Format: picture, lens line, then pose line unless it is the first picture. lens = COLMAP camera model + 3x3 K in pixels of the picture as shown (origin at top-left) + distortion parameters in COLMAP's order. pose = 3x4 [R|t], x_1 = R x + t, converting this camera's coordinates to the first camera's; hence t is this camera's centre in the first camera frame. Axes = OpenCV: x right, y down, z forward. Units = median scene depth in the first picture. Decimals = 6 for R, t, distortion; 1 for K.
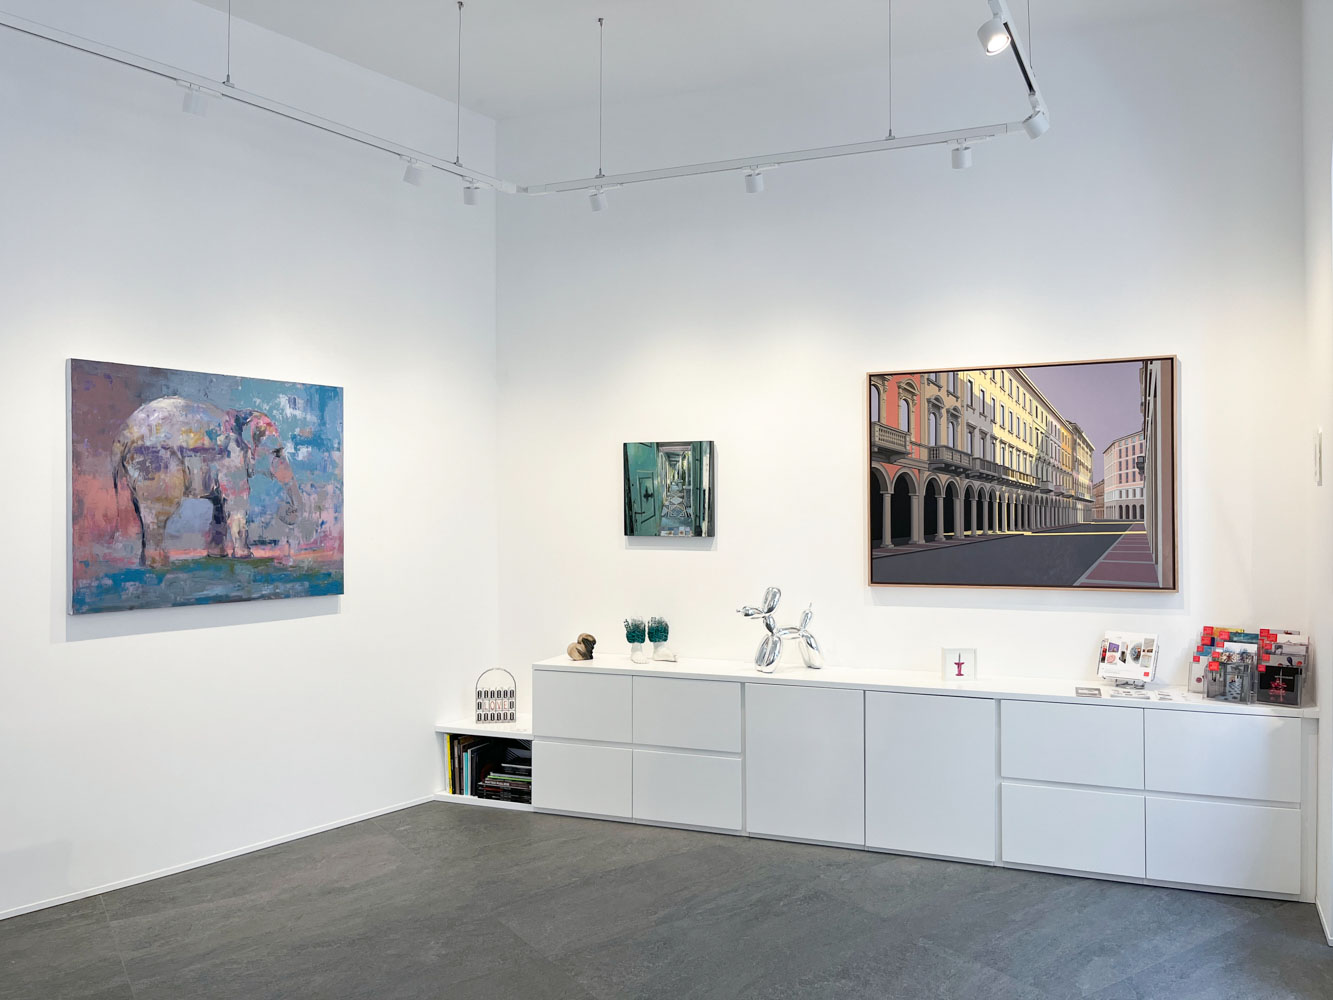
lens RADIAL K [[1010.4, 0, 666.7], [0, 1010.4, 500.8], [0, 0, 1]] dist [-0.004990, -0.010493]
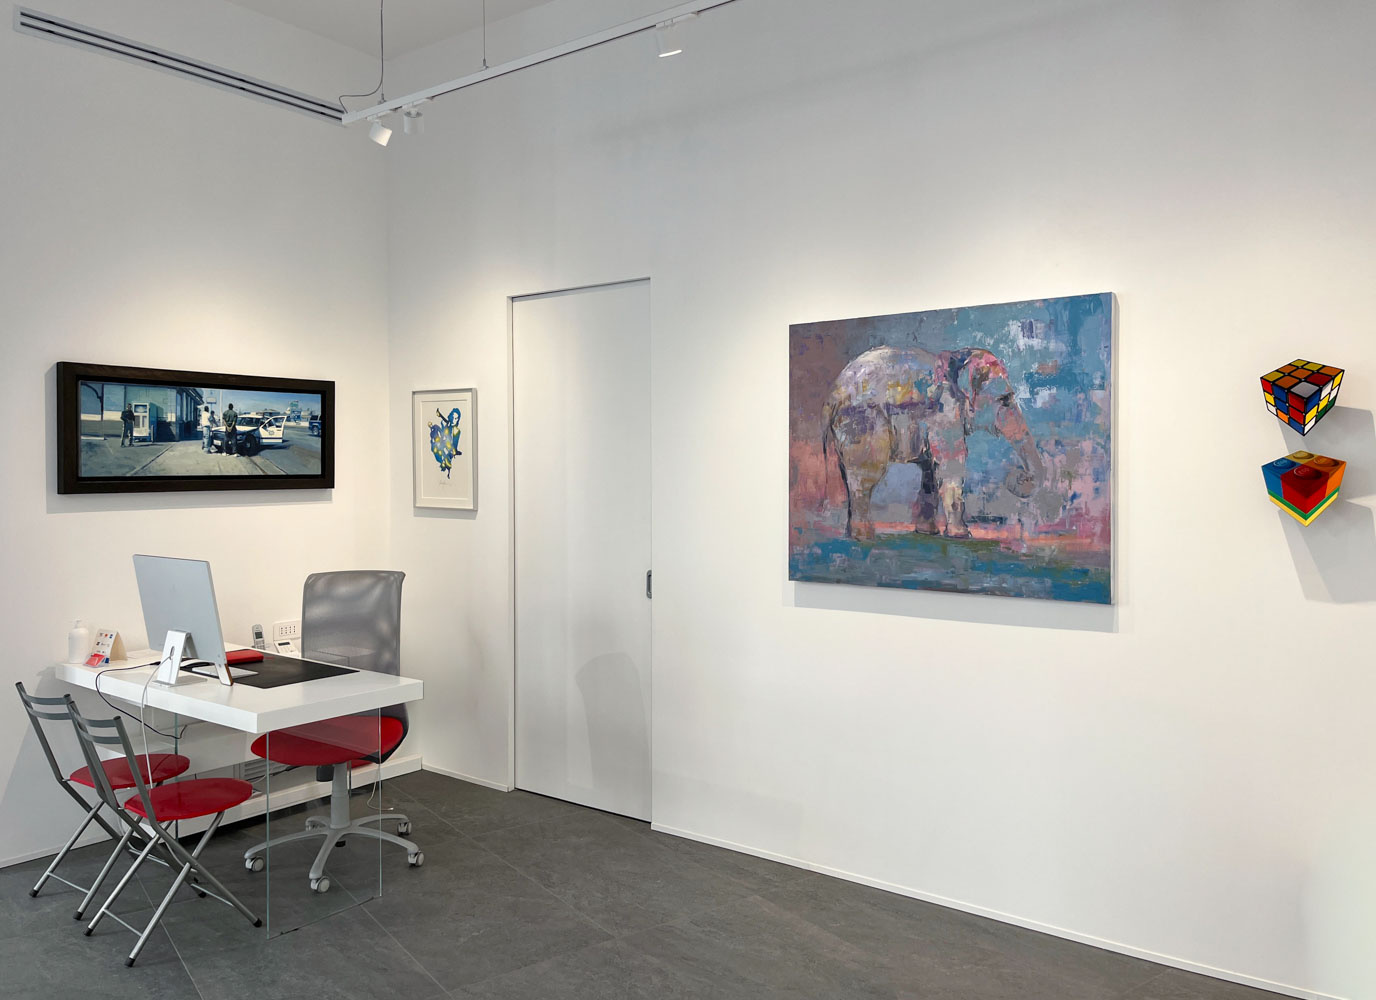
lens RADIAL K [[971.4, 0, 688.3], [0, 971.4, 494.3], [0, 0, 1]] dist [0.009431, -0.003446]
pose [[0.053389, 0.015821, -0.998448, 0.339855], [0.001387, 0.999872, 0.015917, 0.010663], [0.998573, -0.002235, 0.053361, 0.772546]]
